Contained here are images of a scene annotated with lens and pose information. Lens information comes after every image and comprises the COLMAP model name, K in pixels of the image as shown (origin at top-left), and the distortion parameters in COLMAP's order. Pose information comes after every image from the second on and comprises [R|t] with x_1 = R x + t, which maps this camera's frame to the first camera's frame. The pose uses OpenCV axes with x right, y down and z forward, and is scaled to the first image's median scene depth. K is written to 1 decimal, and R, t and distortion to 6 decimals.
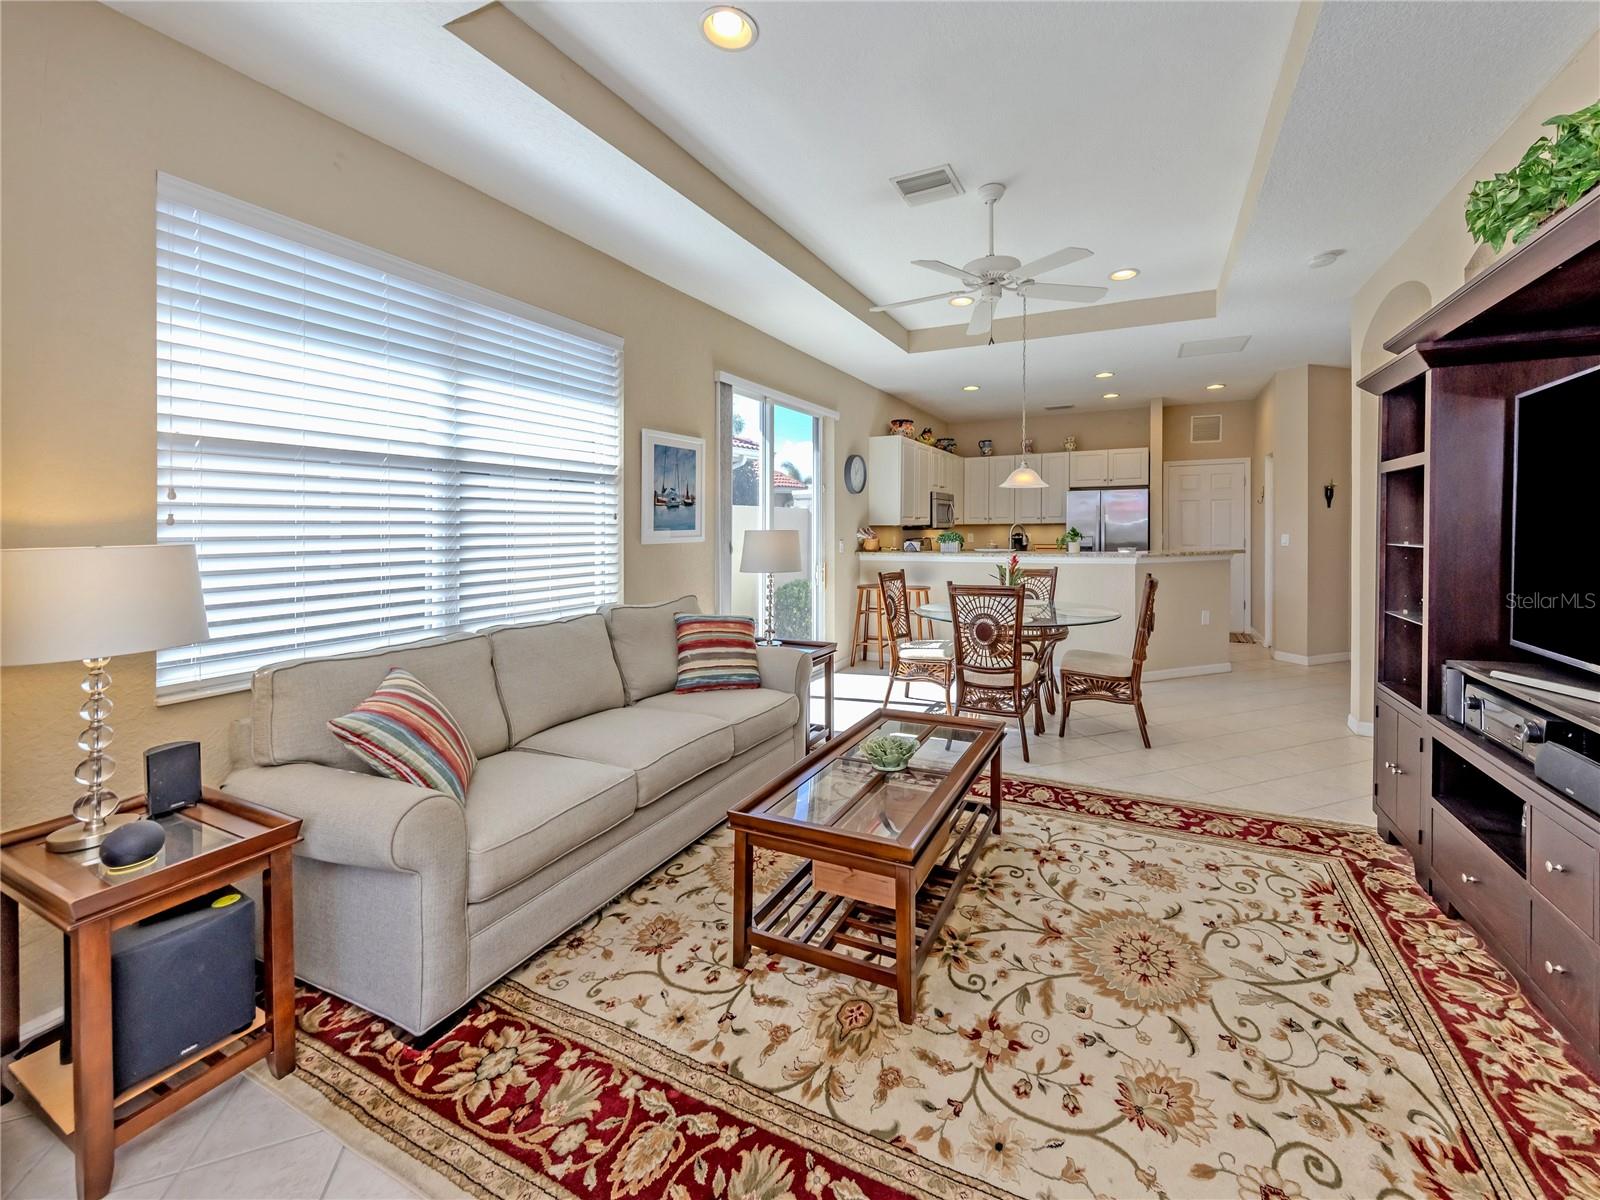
lens RADIAL K [[643.6, 0, 850.8], [0, 643.6, 520.8], [0, 0, 1]] dist [0.012355, -0.002536]
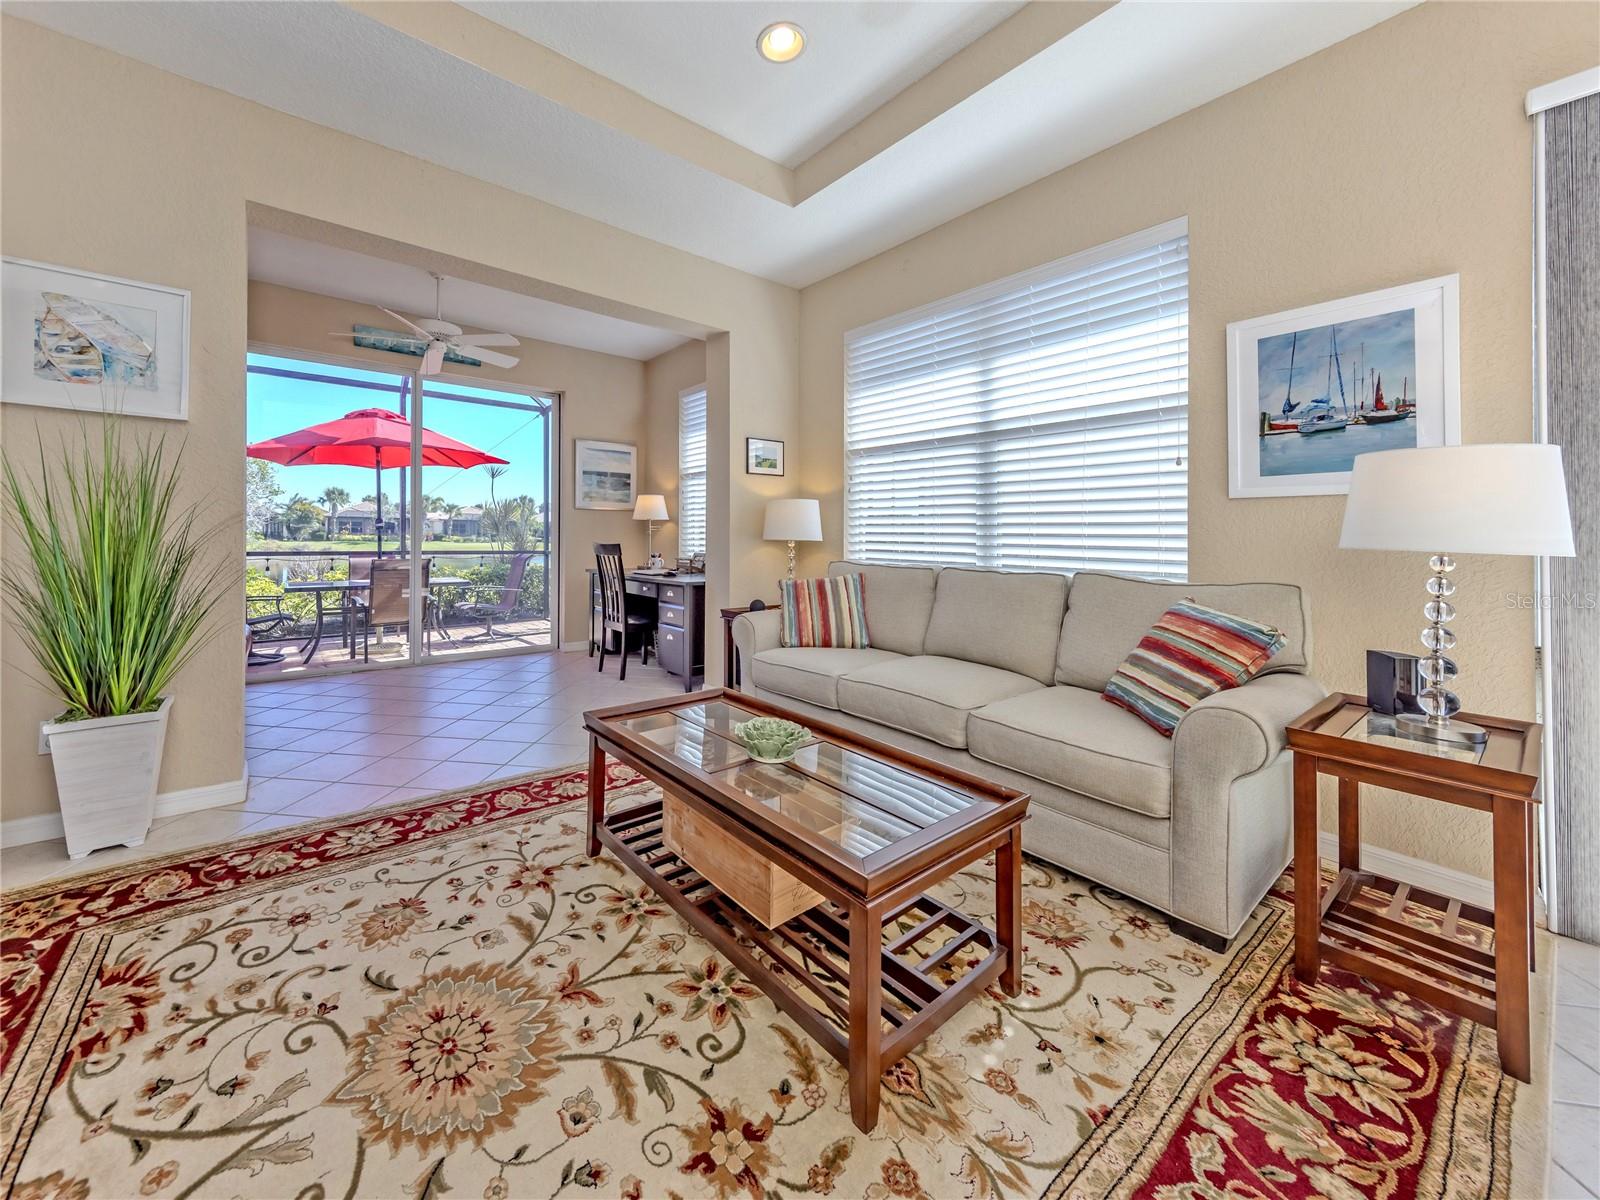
lens RADIAL K [[605.5, 0, 733.0], [0, 605.5, 521.7], [0, 0, 1]] dist [0.006593, -0.000013]
pose [[-0.473784, -0.011655, -0.880564, 0.612347], [0.001522, 0.999900, -0.014054, 0.089441], [0.880640, -0.007999, -0.473719, 1.091441]]
